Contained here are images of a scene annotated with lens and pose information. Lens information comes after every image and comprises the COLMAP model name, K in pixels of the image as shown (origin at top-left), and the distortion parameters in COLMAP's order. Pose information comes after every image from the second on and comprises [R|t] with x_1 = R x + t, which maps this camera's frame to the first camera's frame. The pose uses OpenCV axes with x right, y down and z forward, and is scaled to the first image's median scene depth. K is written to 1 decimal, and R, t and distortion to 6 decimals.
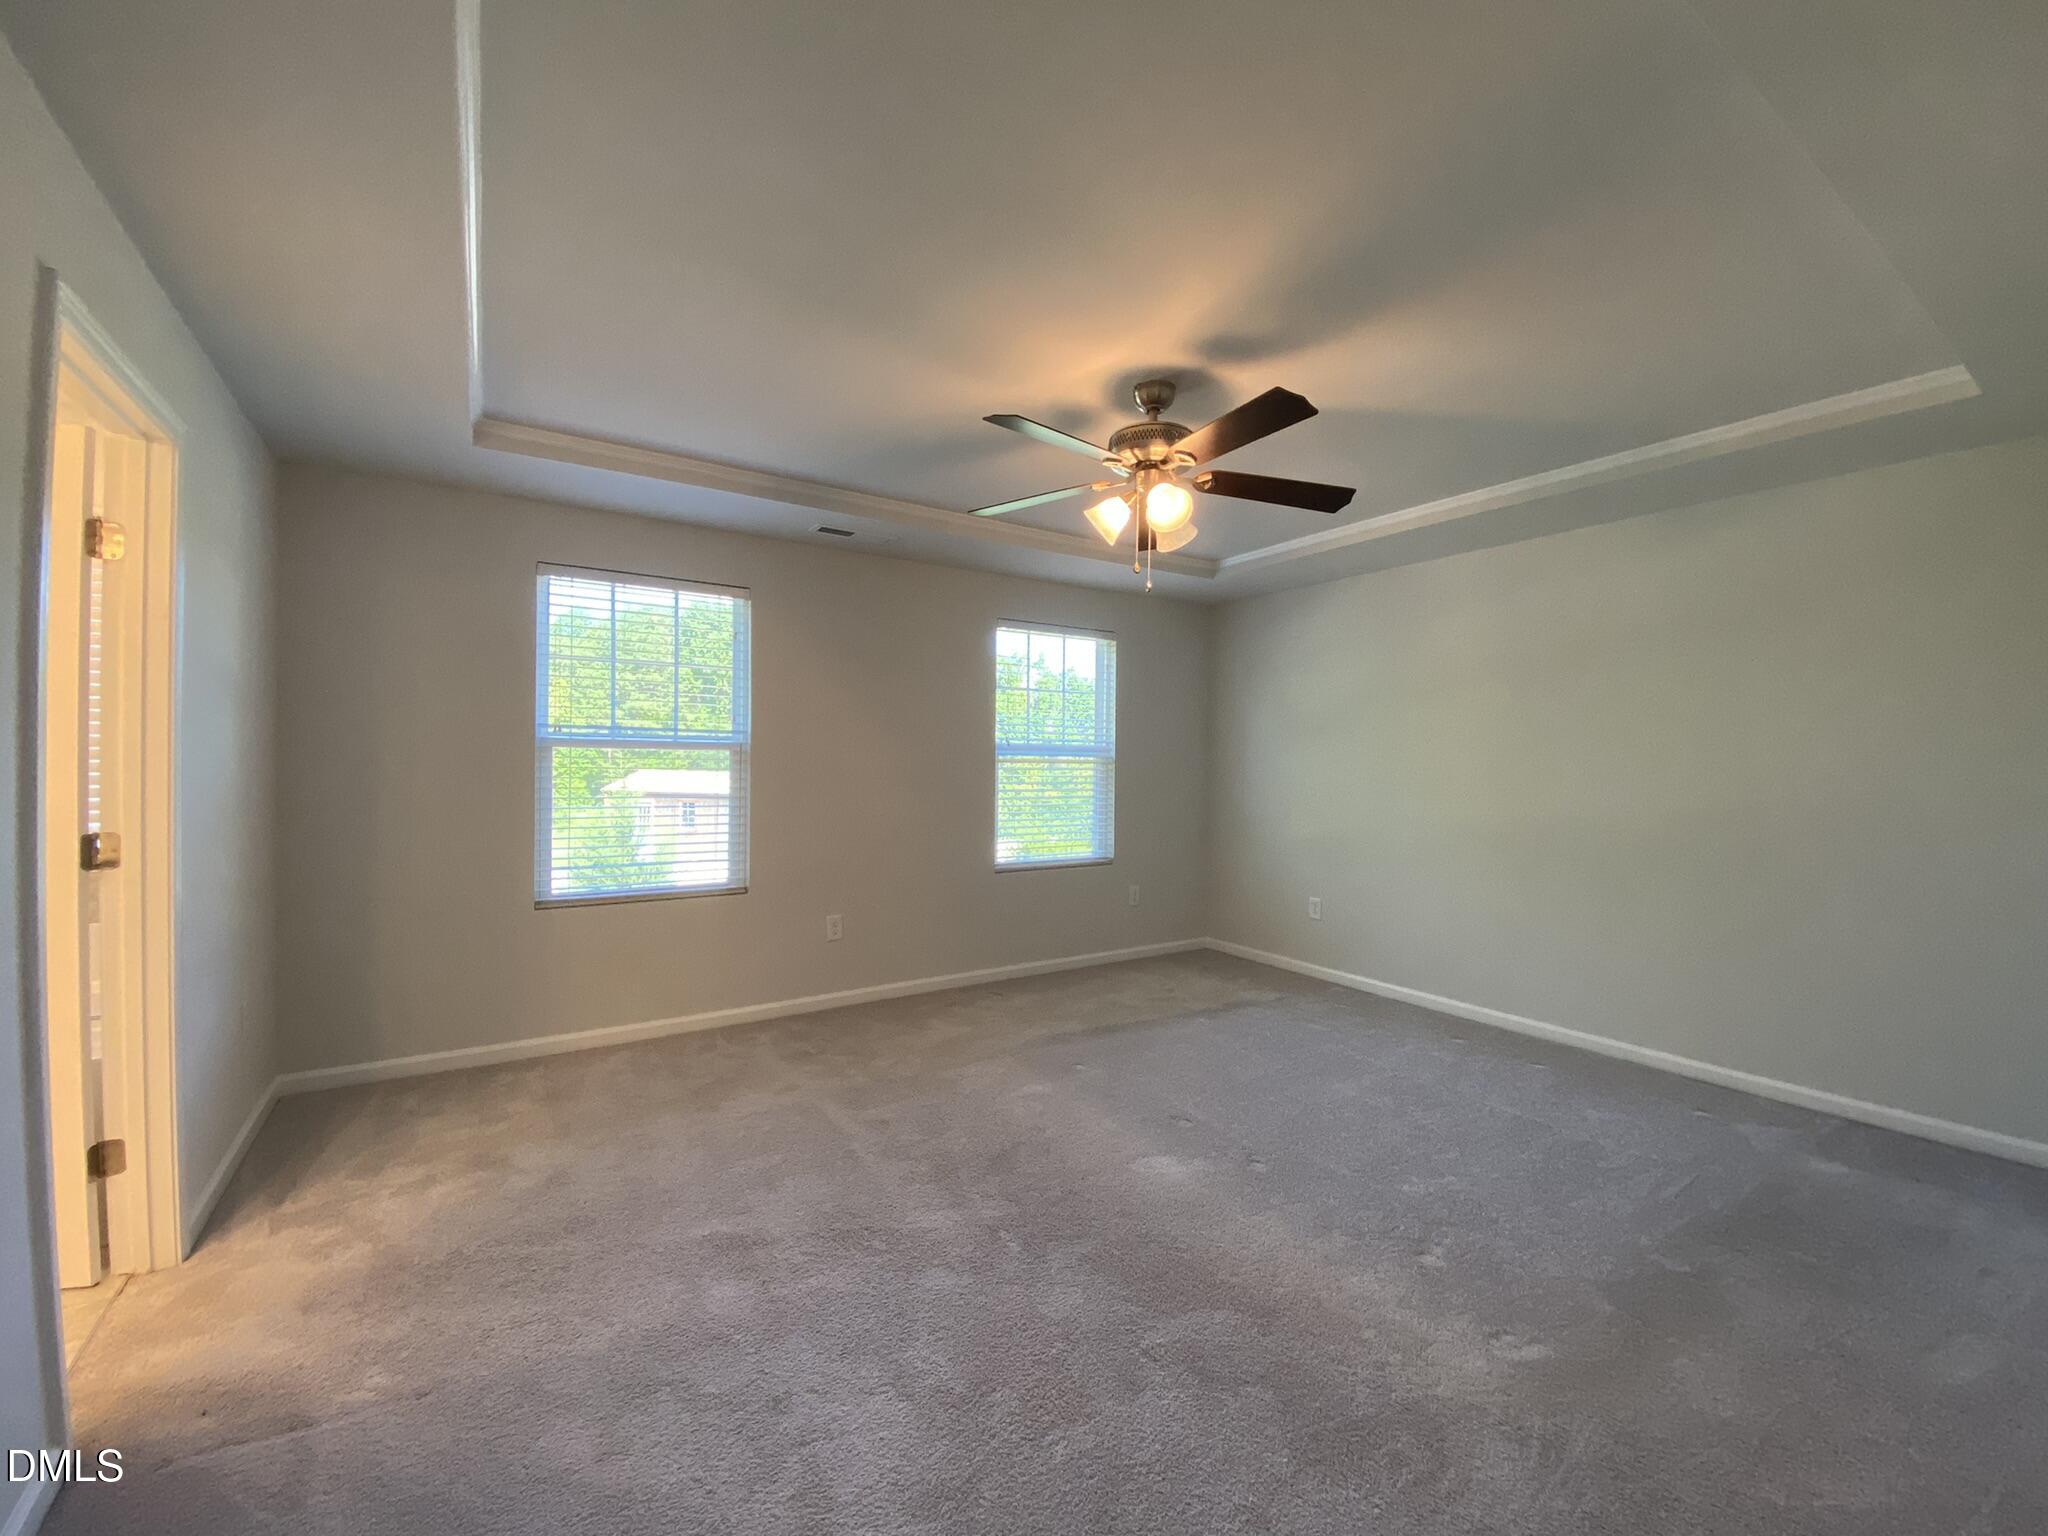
lens RADIAL K [[840.2, 0, 1022.0], [0, 840.2, 766.6], [0, 0, 1]] dist [-0.010302, -0.004695]
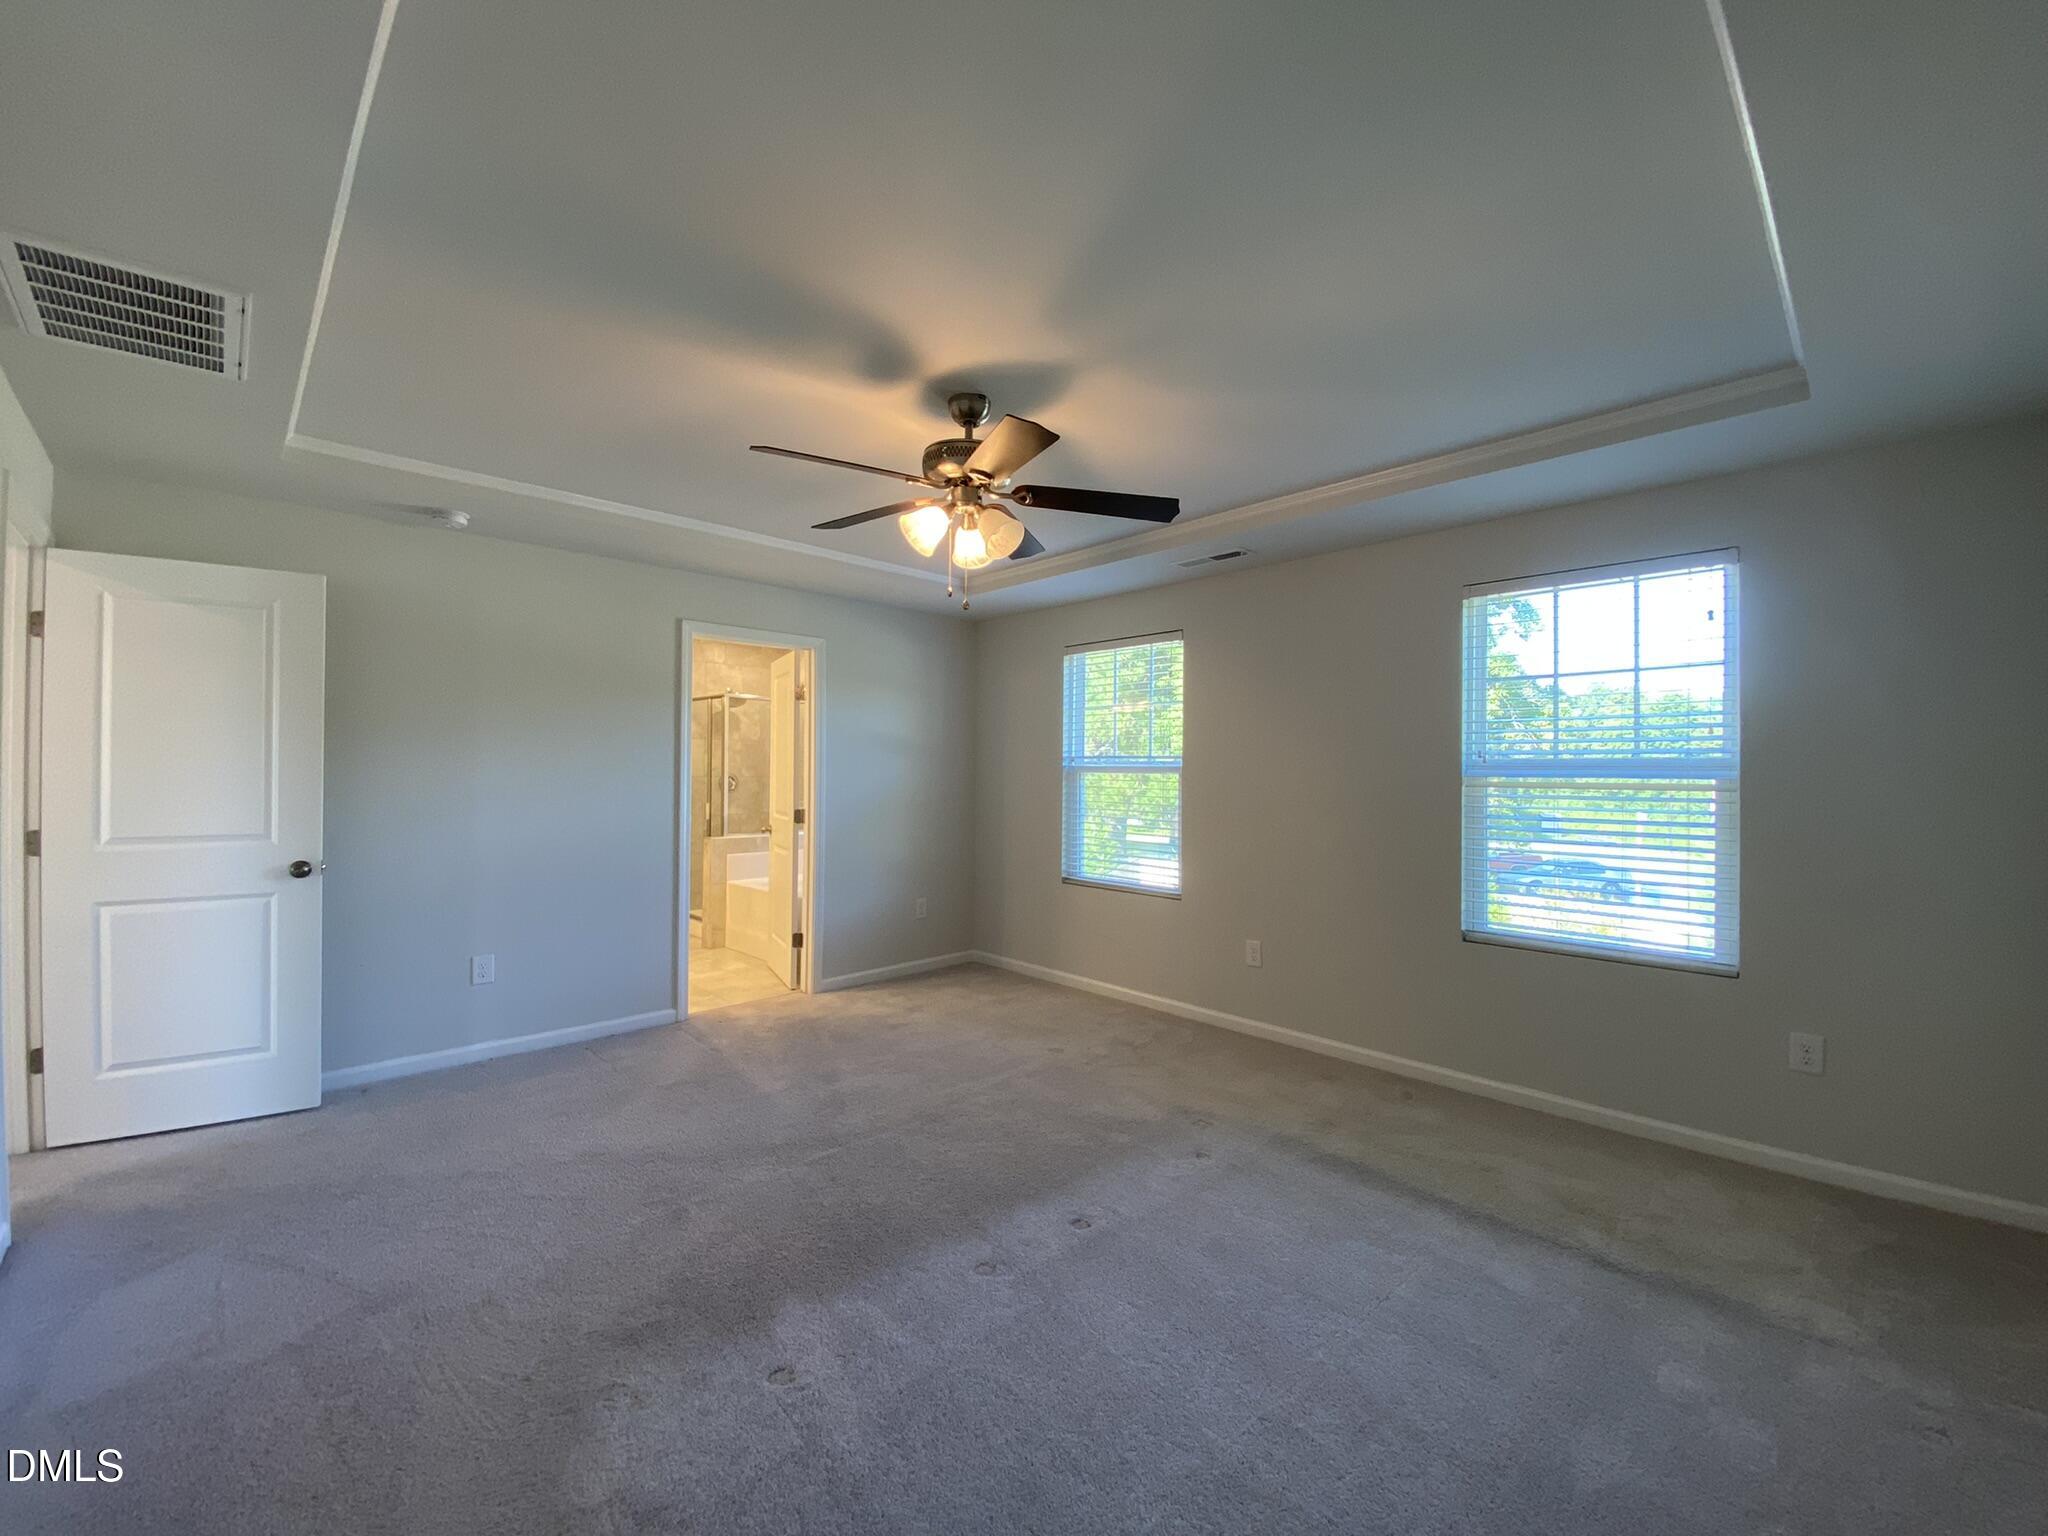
lens RADIAL K [[840.2, 0, 1020.7], [0, 840.2, 769.5], [0, 0, 1]] dist [-0.010302, -0.004695]
pose [[0.160169, -0.006007, -0.987071, 0.820738], [-0.005582, 0.999960, -0.006991, -0.016642], [0.987074, 0.006630, 0.160129, 0.667462]]
